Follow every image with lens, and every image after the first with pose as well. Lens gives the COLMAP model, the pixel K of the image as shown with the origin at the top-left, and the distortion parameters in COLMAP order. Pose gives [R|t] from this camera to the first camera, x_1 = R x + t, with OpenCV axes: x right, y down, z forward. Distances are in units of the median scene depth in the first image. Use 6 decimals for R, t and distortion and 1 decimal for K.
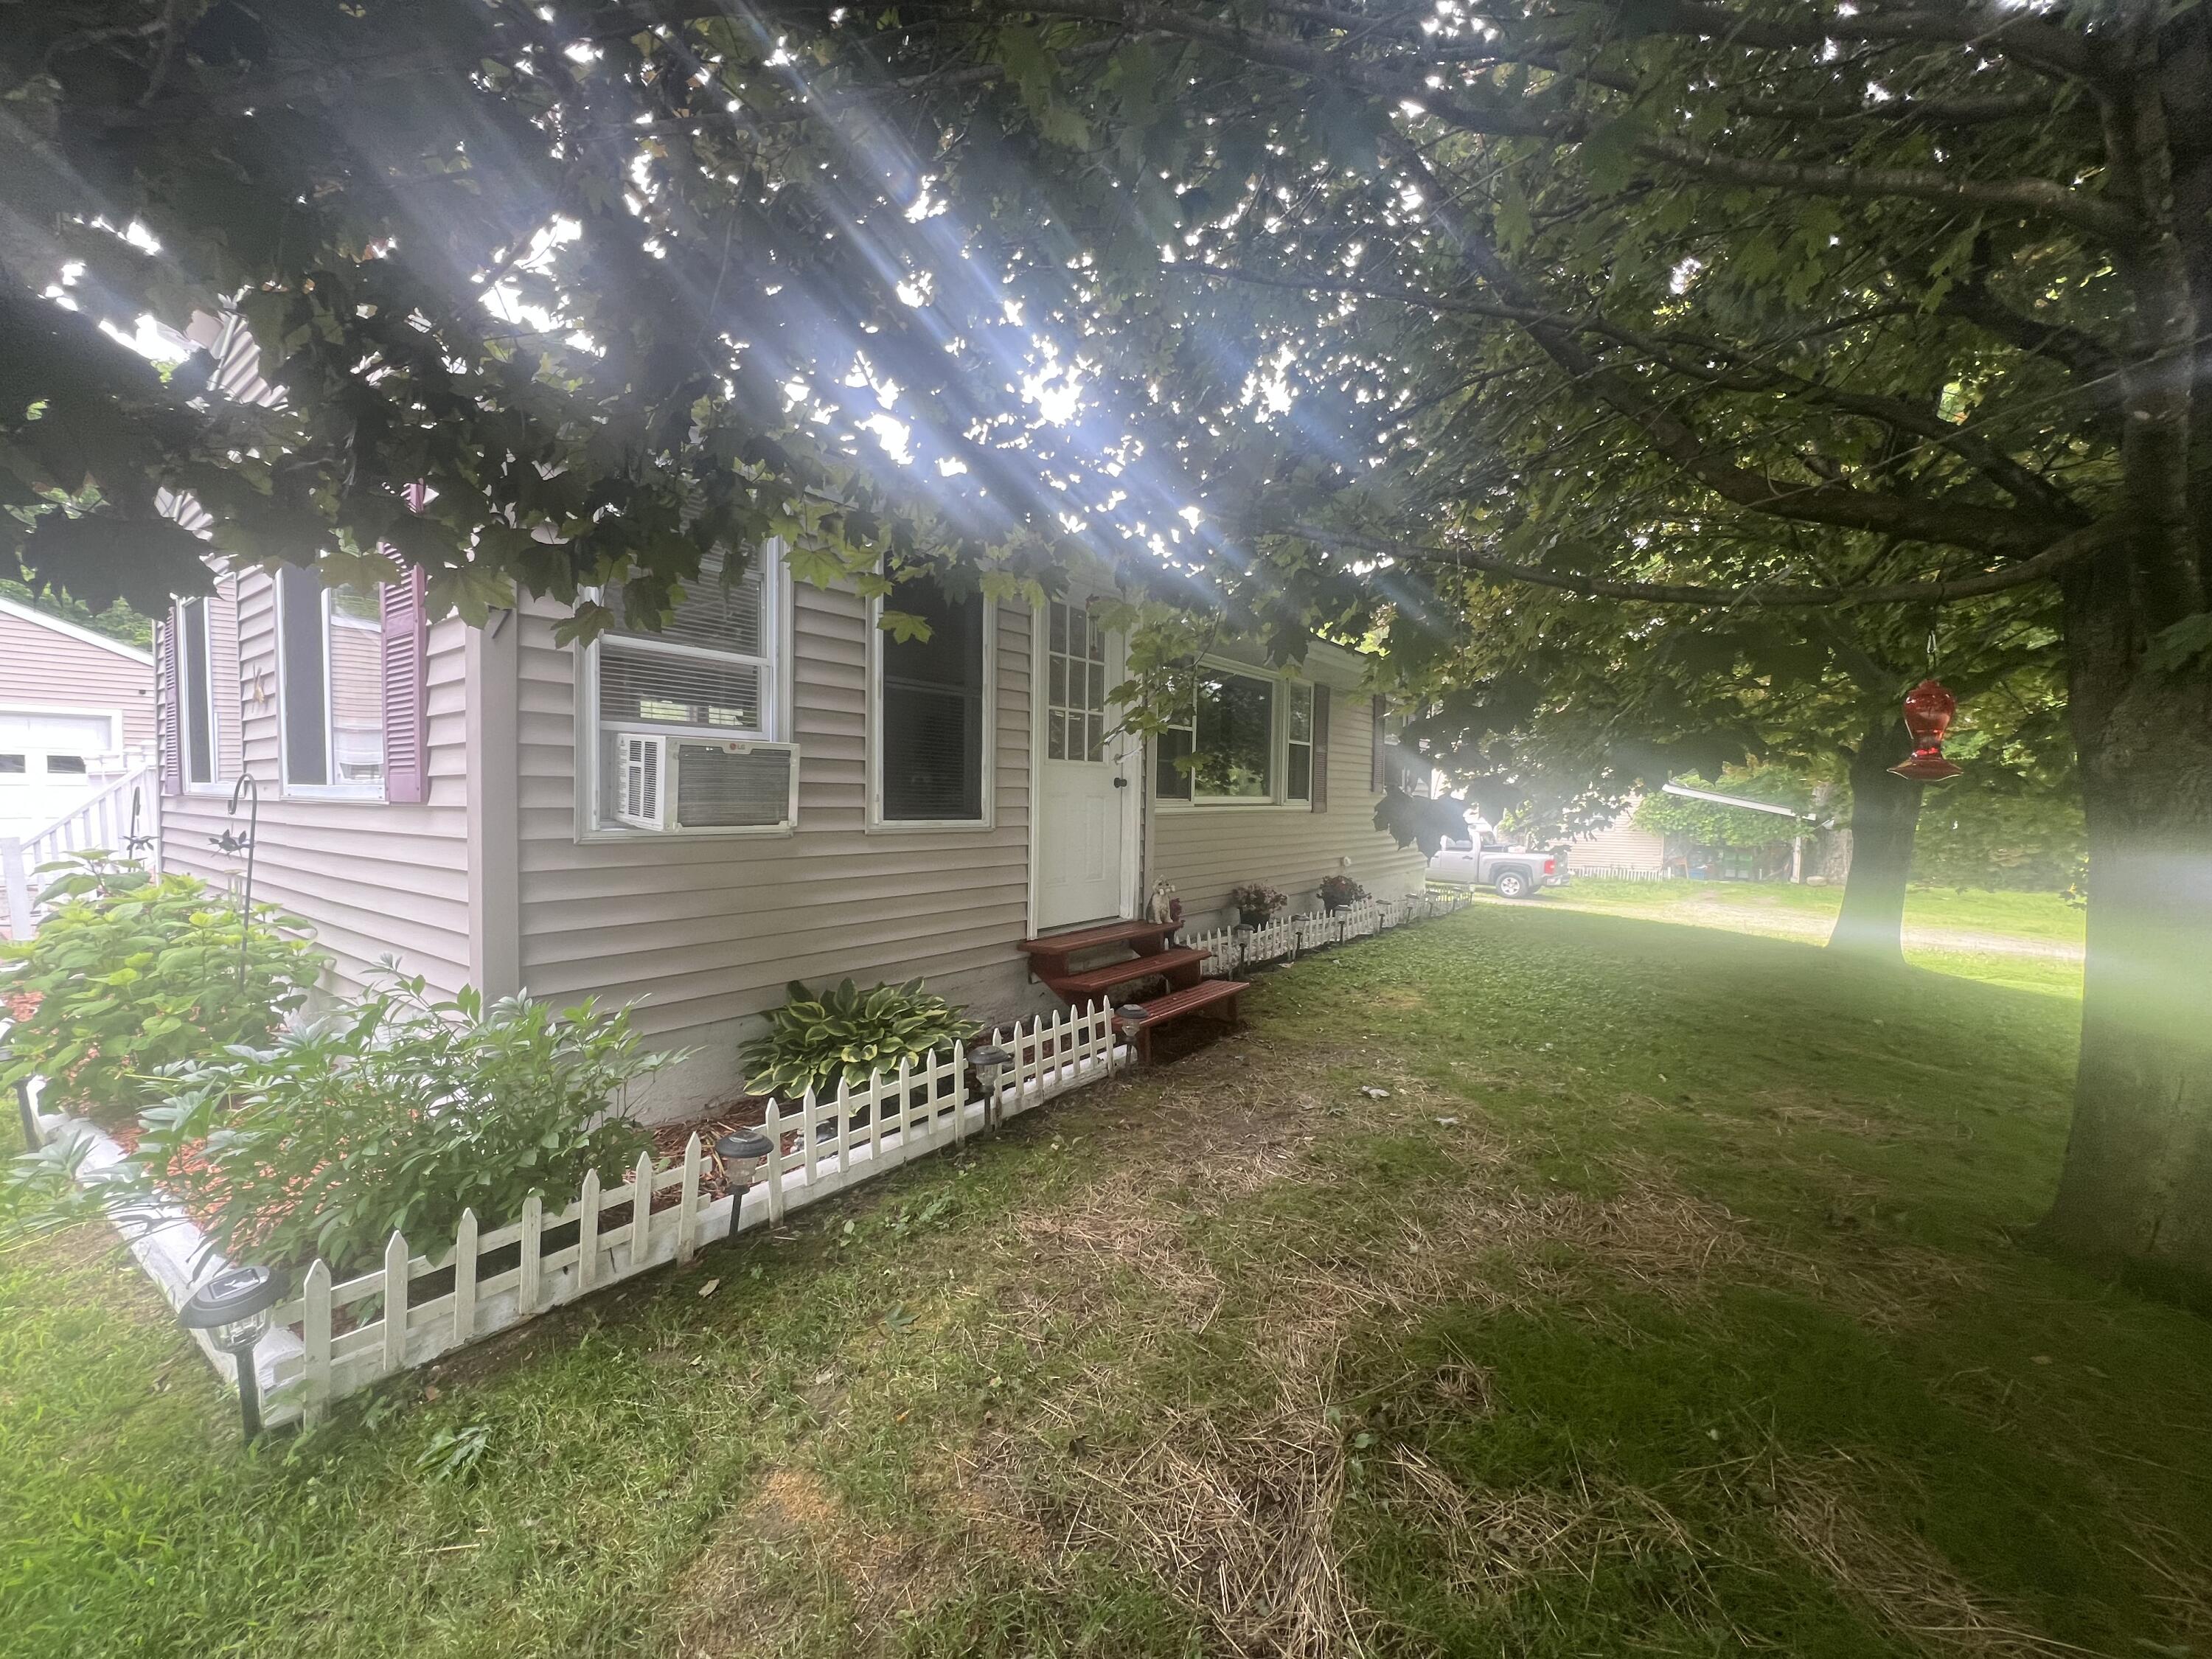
lens RADIAL K [[881.5, 0, 1101.0], [0, 881.5, 835.5], [0, 0, 1]] dist [-0.001239, -0.000472]
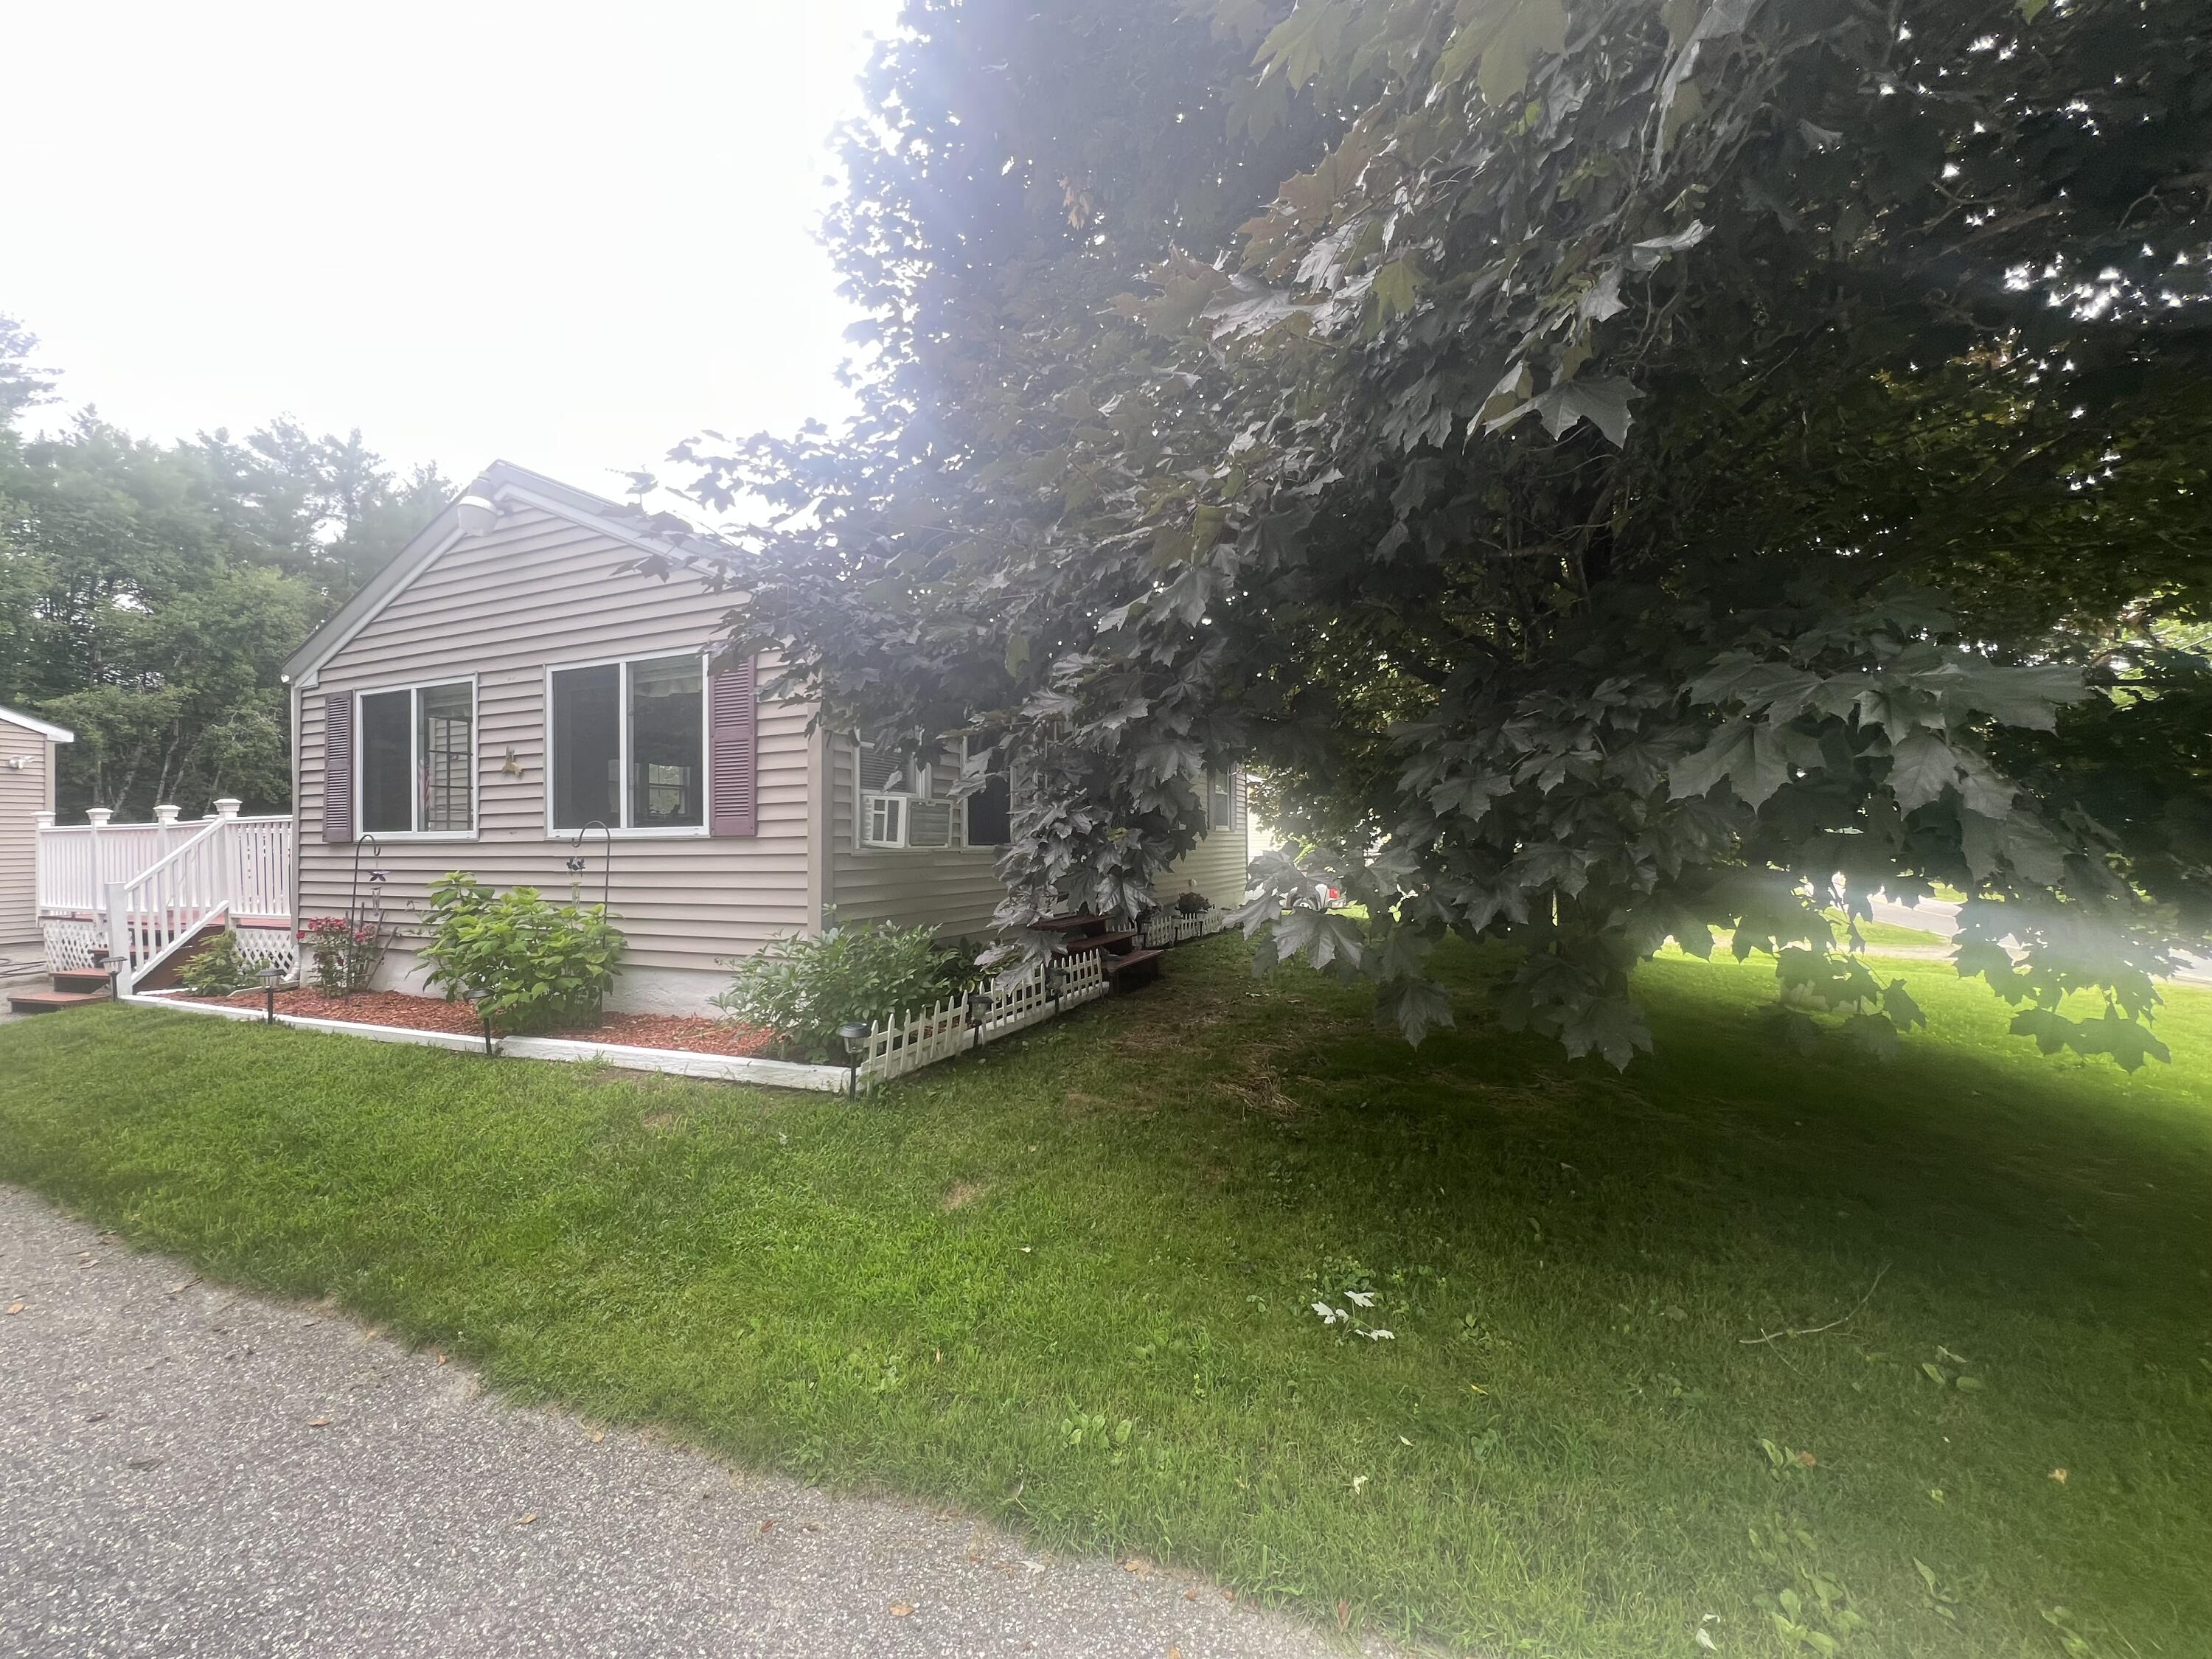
lens RADIAL K [[881.5, 0, 1103.9], [0, 881.5, 835.4], [0, 0, 1]] dist [-0.001239, -0.000472]
pose [[0.975681, -0.010619, 0.218938, -0.480831], [0.021395, 0.998670, -0.046909, 0.062679], [-0.218149, 0.050452, 0.974610, -0.886941]]
